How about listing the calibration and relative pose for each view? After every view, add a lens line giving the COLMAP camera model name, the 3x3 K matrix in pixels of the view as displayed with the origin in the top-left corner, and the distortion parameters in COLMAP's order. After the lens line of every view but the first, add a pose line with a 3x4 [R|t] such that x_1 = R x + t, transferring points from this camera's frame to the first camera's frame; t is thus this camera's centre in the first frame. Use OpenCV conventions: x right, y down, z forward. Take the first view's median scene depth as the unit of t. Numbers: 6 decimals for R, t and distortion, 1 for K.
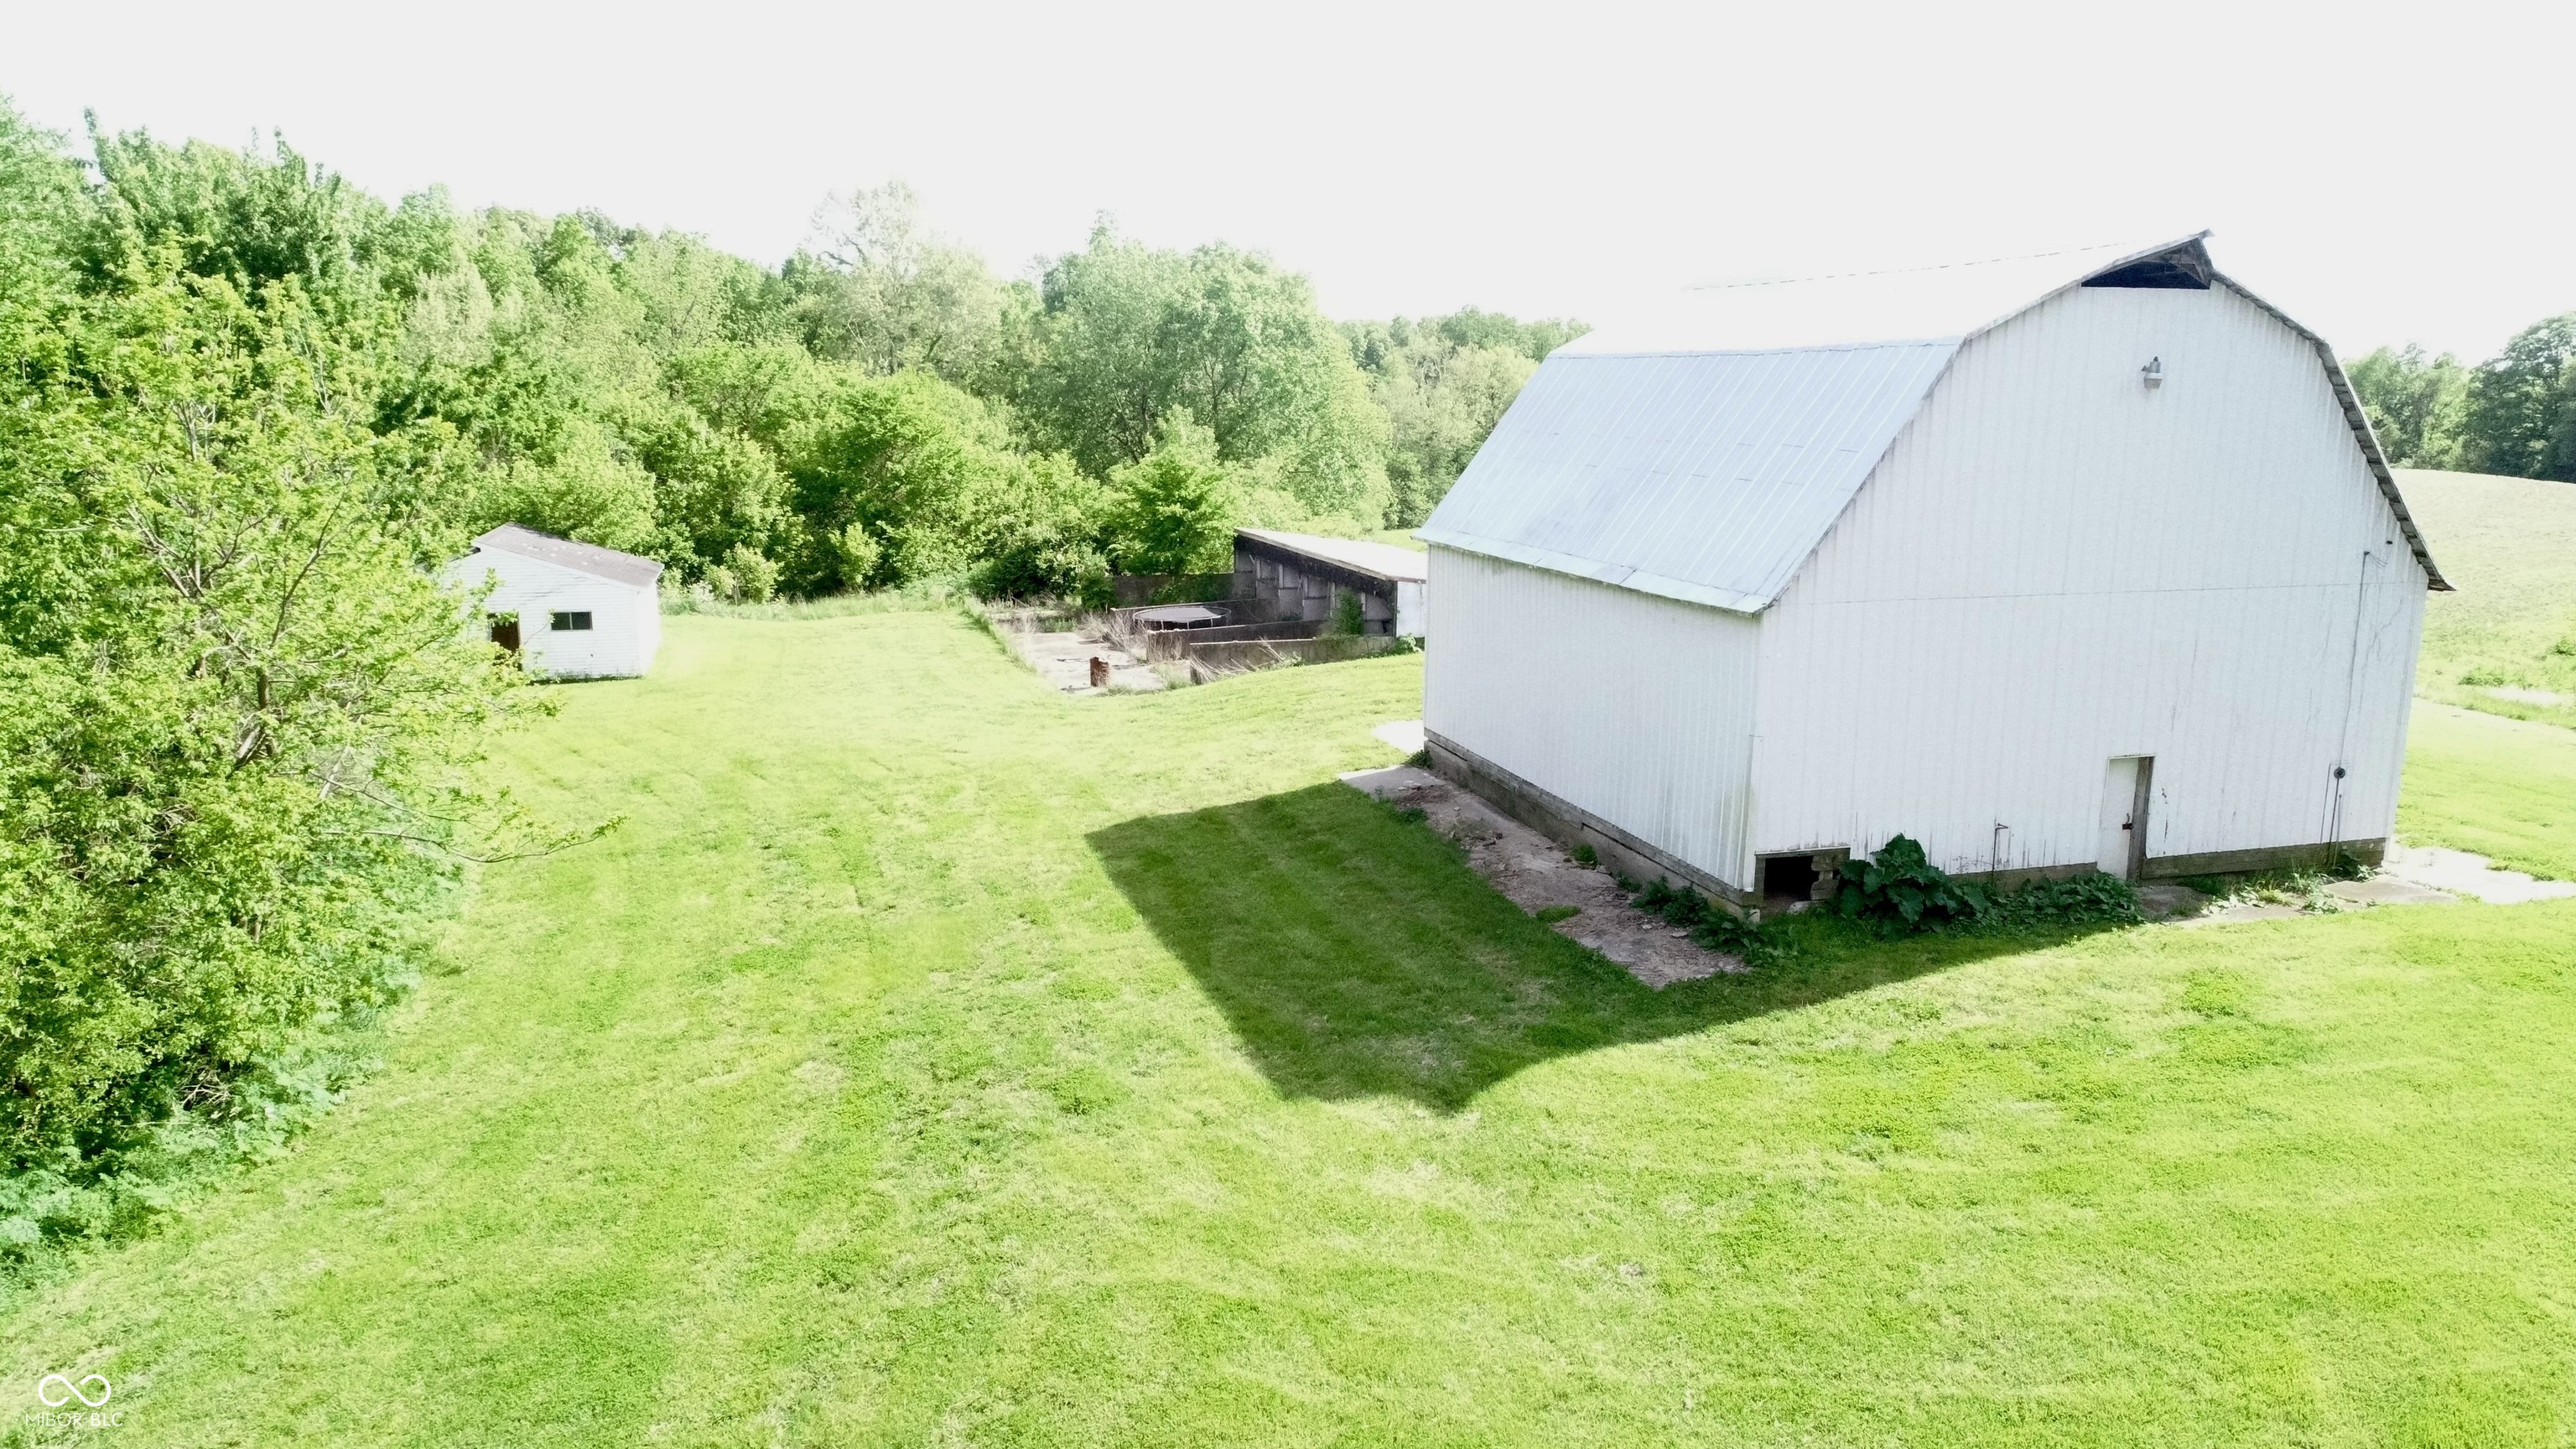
lens RADIAL K [[1746.2, 0, 1288.0], [0, 1746.2, 751.0], [0, 0, 1]] dist [0.002878, 0.004645]
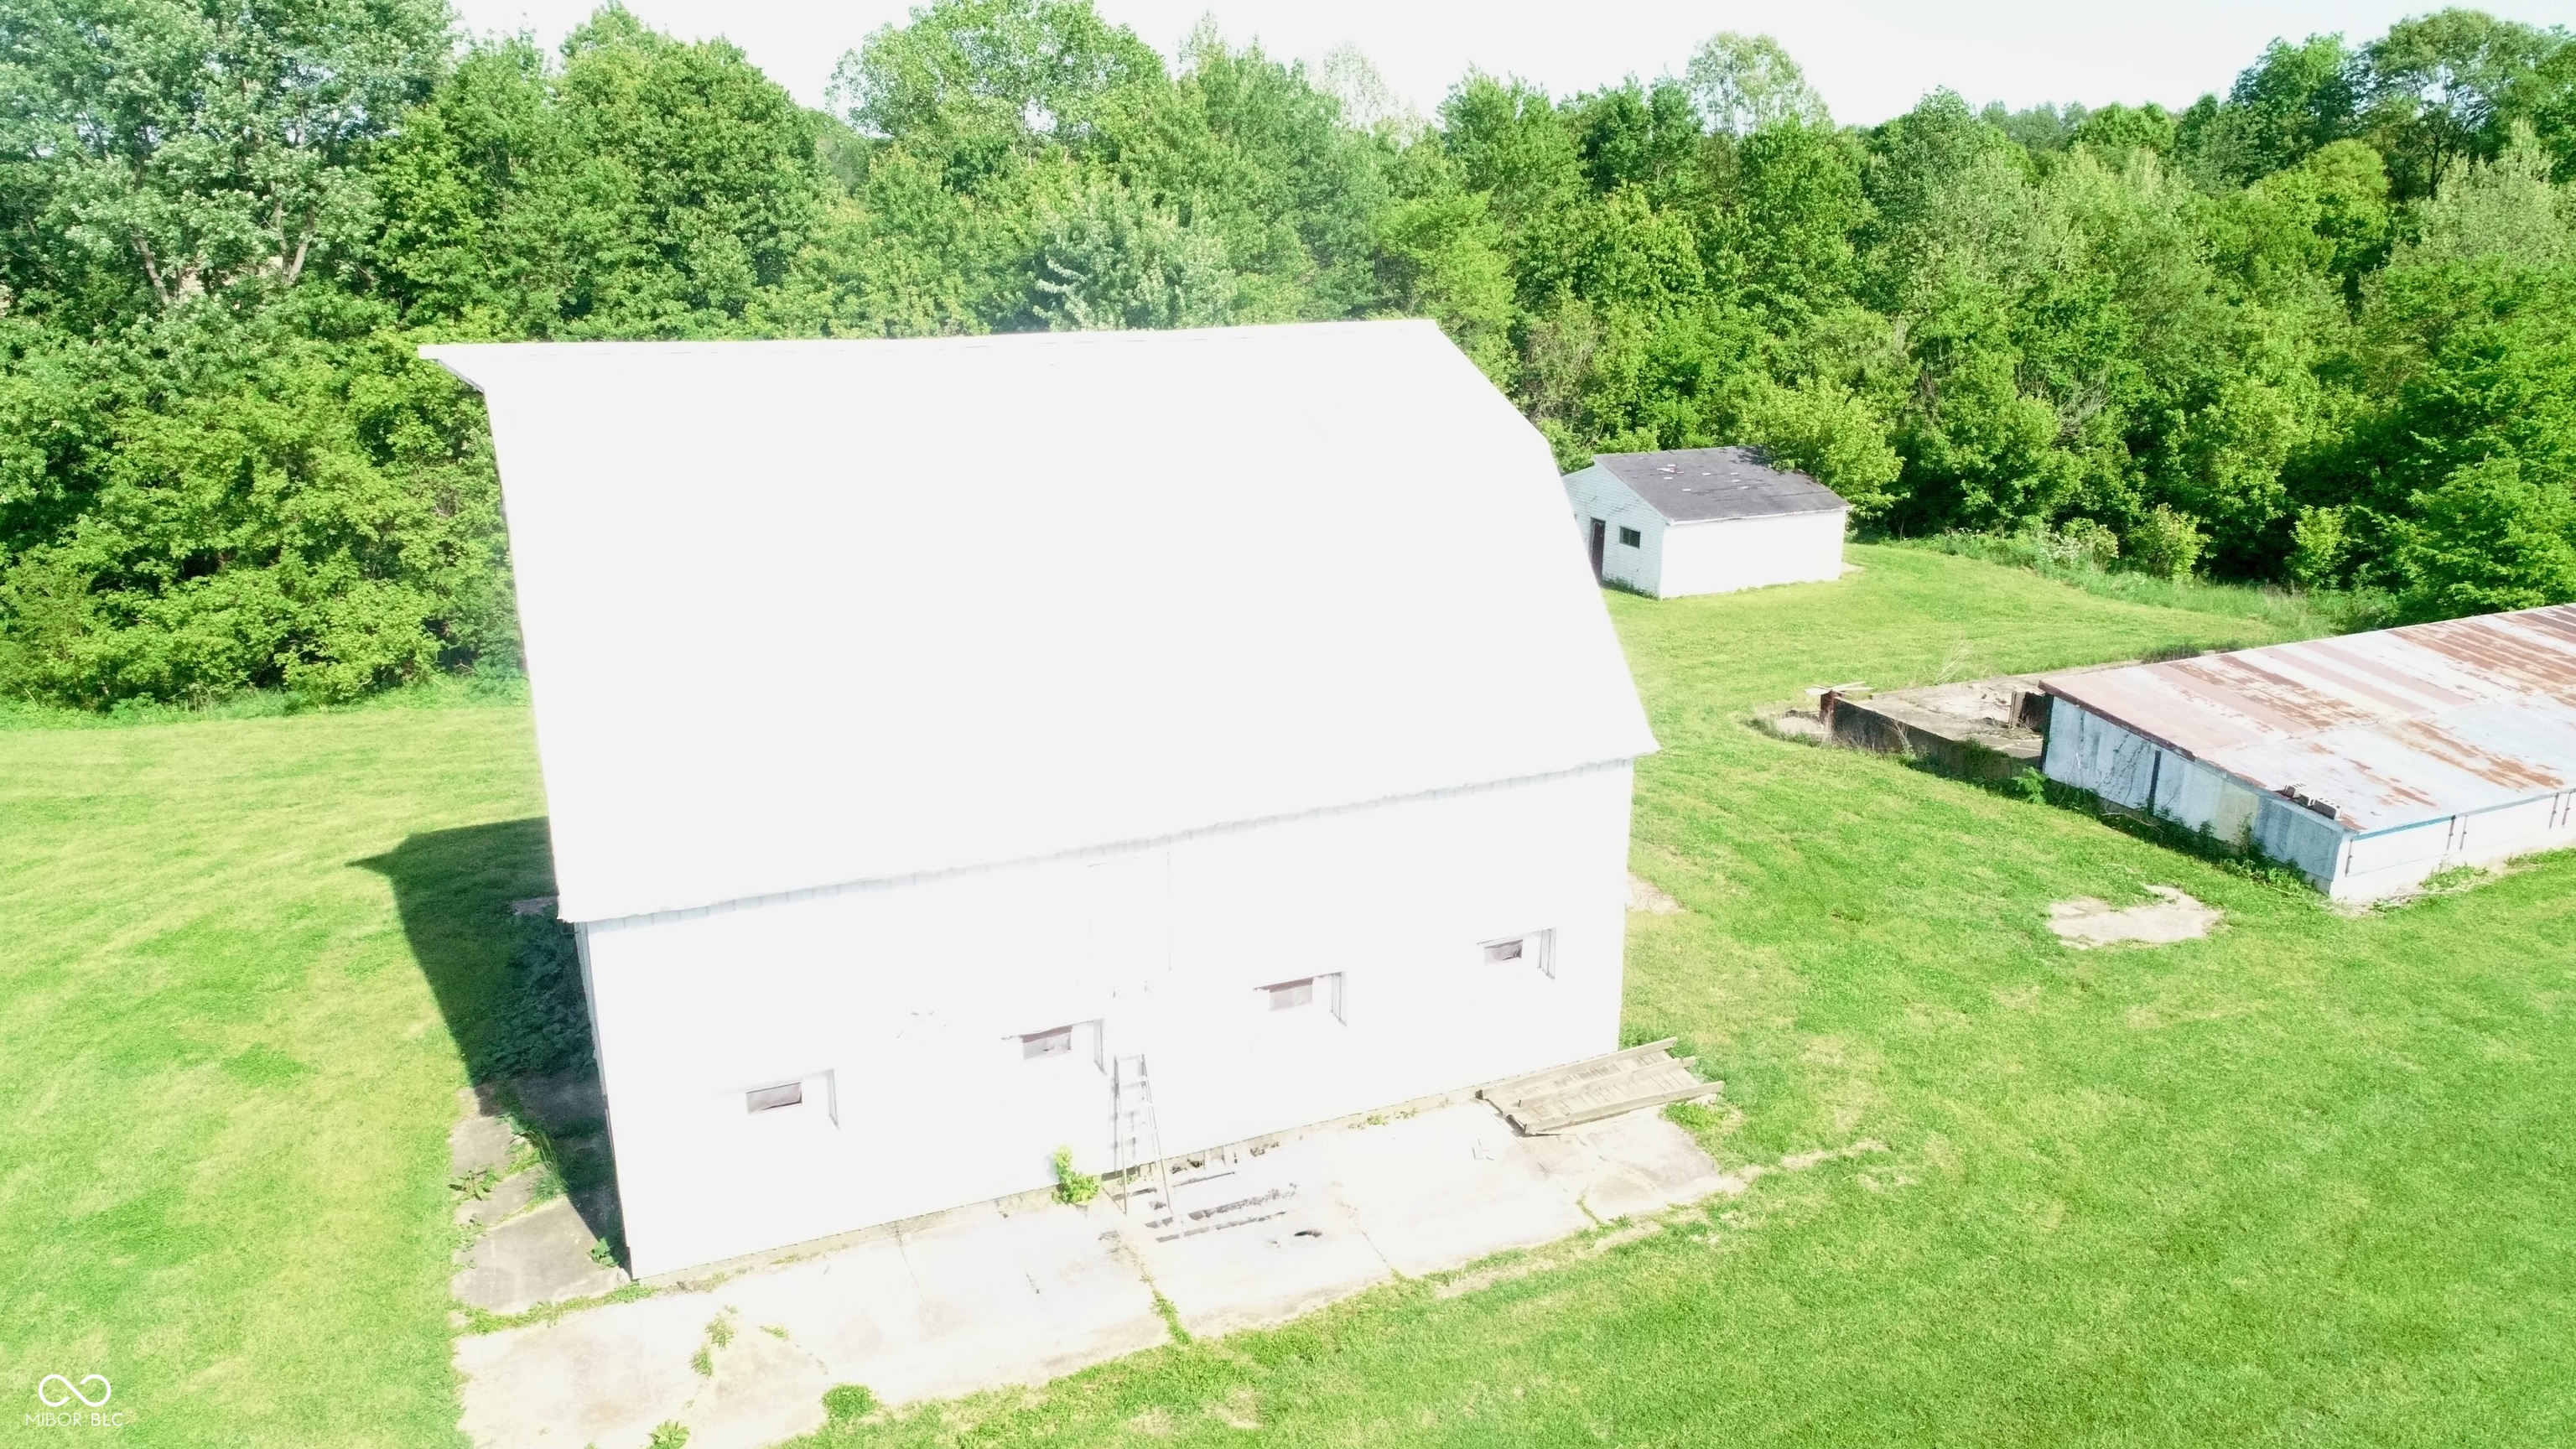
lens RADIAL K [[1746.2, 0, 1310.4], [0, 1746.2, 739.4], [0, 0, 1]] dist [0.002878, 0.004645]
pose [[0.147125, 0.288680, -0.946054, 1.250625], [-0.208858, 0.943963, 0.255562, -0.363622], [0.966816, 0.159992, 0.199174, 1.088248]]
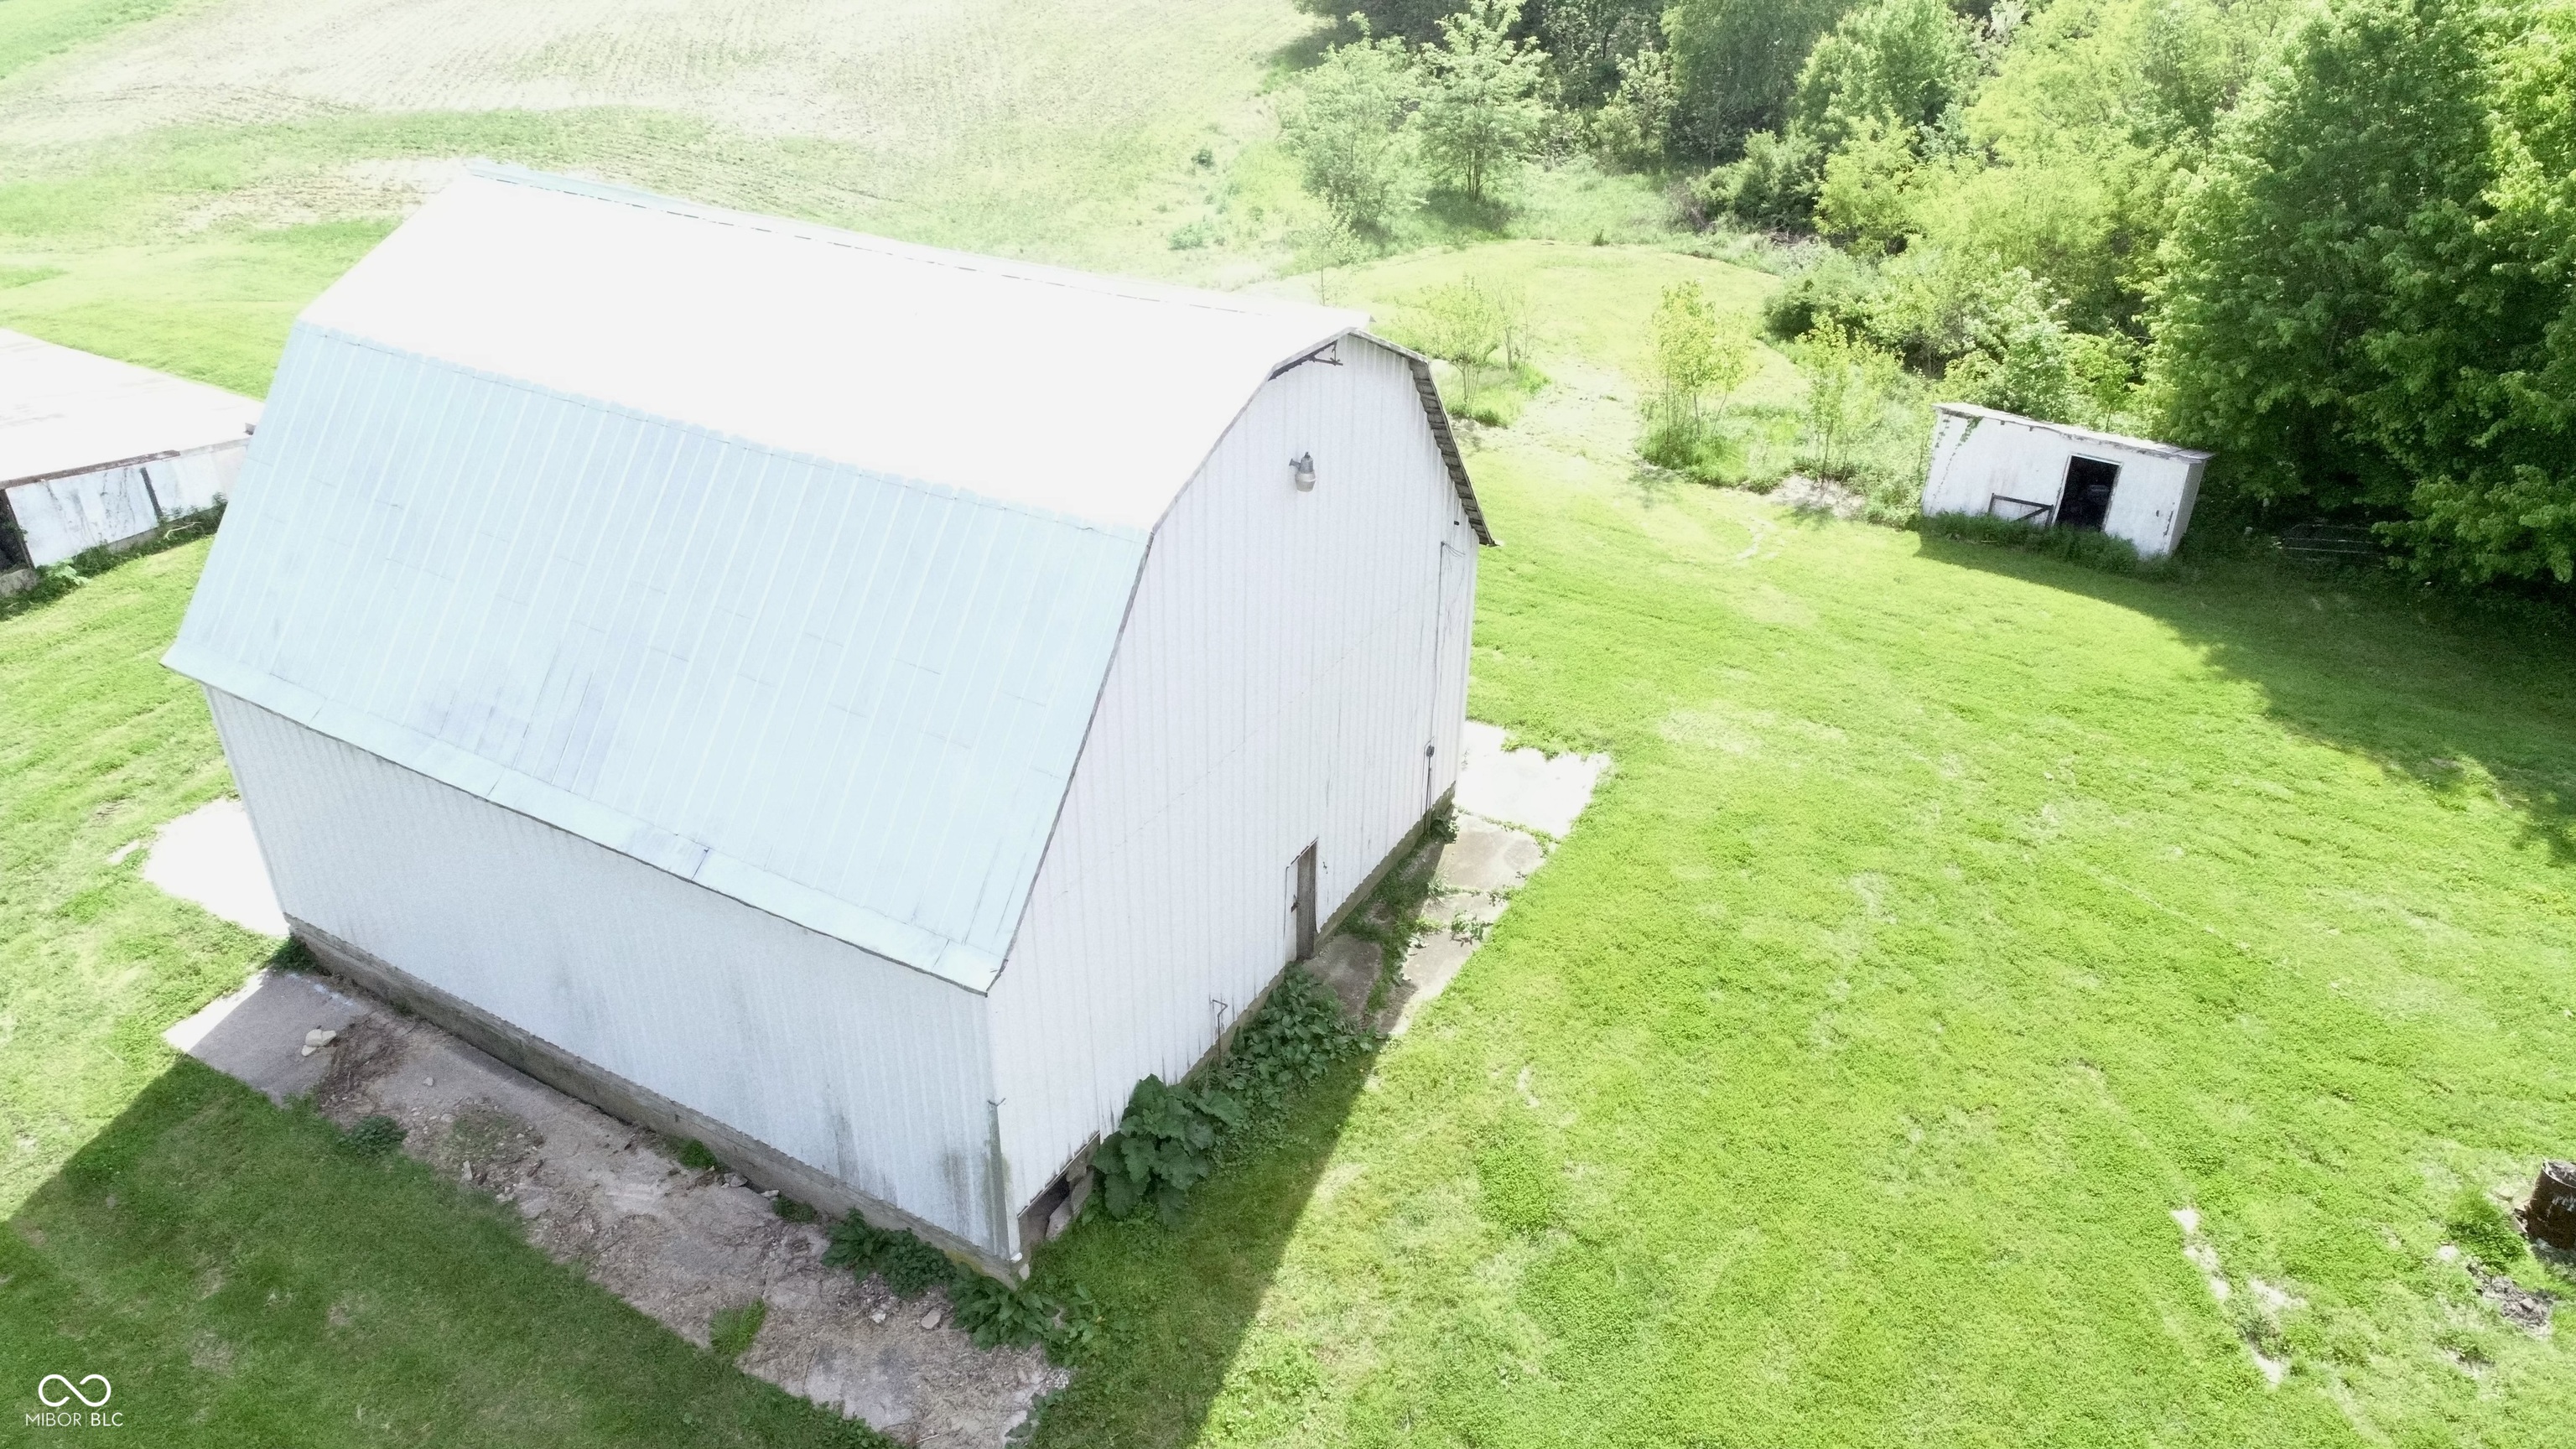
lens RADIAL K [[1746.2, 0, 1285.8], [0, 1746.2, 727.7], [0, 0, 1]] dist [0.002878, 0.004645]
pose [[0.720822, -0.344801, 0.601271, -0.030039], [0.134216, 0.920502, 0.366963, -0.355315], [-0.680001, -0.183815, 0.709797, 0.366281]]
